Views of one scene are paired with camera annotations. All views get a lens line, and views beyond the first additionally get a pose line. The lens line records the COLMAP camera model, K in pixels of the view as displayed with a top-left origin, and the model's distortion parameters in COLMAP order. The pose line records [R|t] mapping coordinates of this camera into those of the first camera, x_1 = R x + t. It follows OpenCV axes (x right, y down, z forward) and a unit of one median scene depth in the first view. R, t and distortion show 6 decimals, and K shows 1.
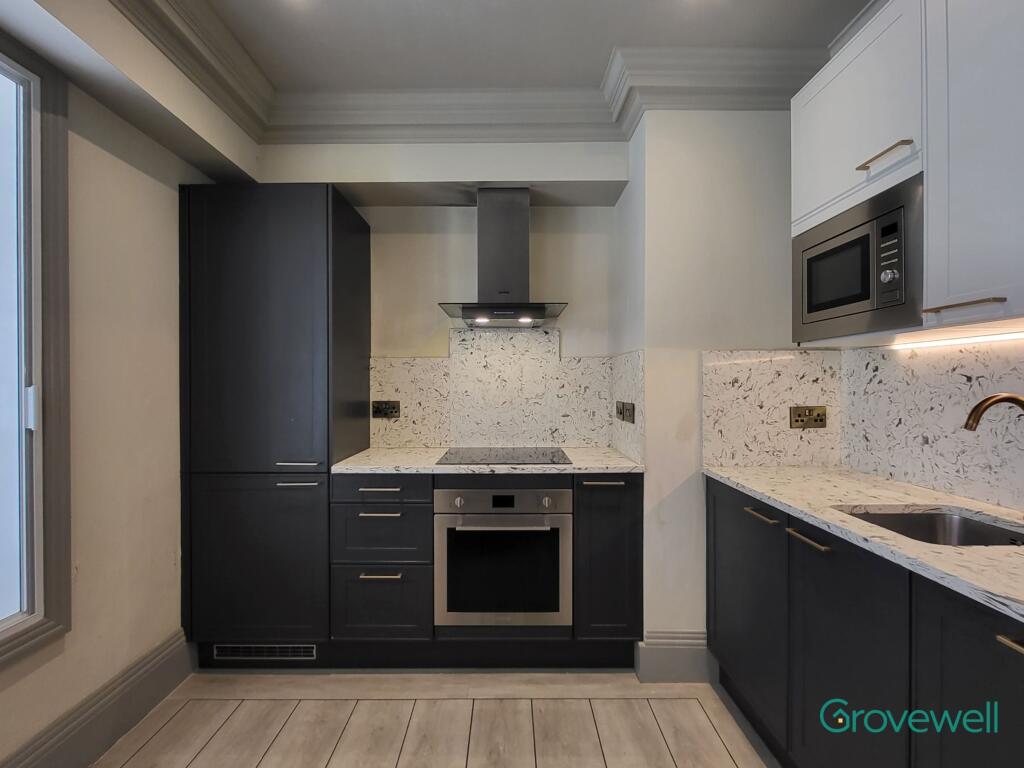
lens RADIAL K [[502.8, 0, 507.7], [0, 502.8, 386.7], [0, 0, 1]] dist [0.004433, -0.002154]
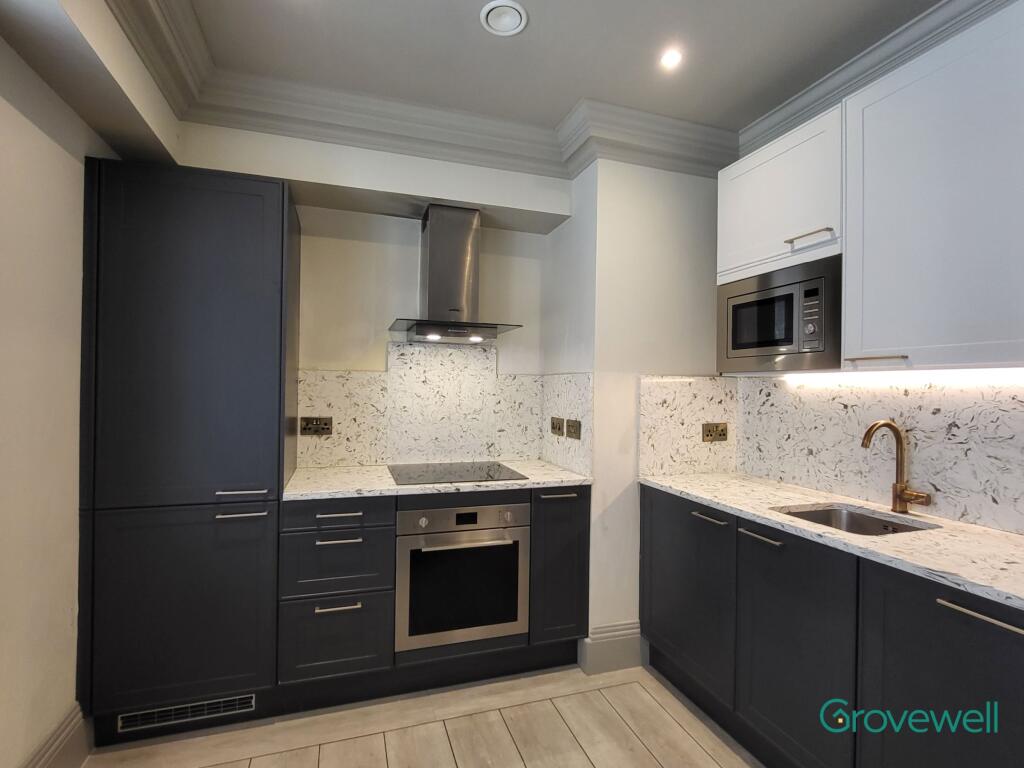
lens RADIAL K [[502.8, 0, 509.1], [0, 502.8, 387.0], [0, 0, 1]] dist [0.004433, -0.002154]
pose [[0.948523, 0.015775, 0.316314, -0.253593], [-0.014265, 0.999873, -0.007089, -0.032075], [-0.316386, 0.002212, 0.948628, 0.009981]]
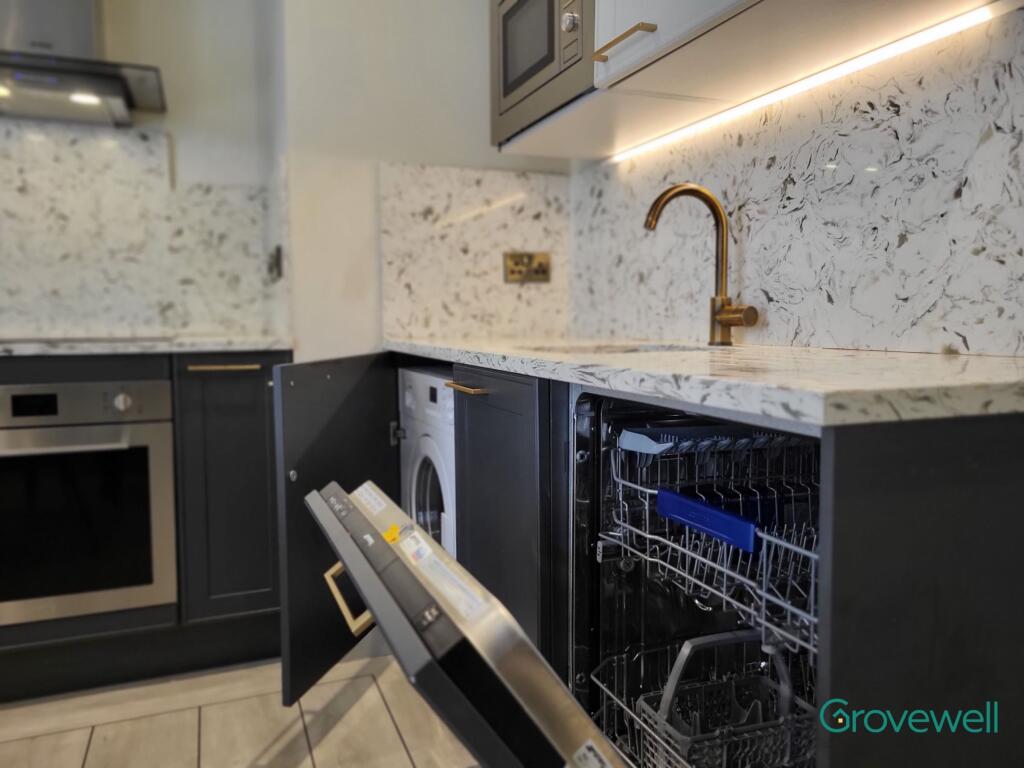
lens RADIAL K [[780.3, 0, 521.2], [0, 780.3, 374.8], [0, 0, 1]] dist [0.049215, -0.015324]
pose [[0.926710, -0.030330, 0.374551, 0.165449], [0.005473, 0.997721, 0.067249, 0.136460], [-0.375737, -0.060271, 0.924764, -0.032510]]
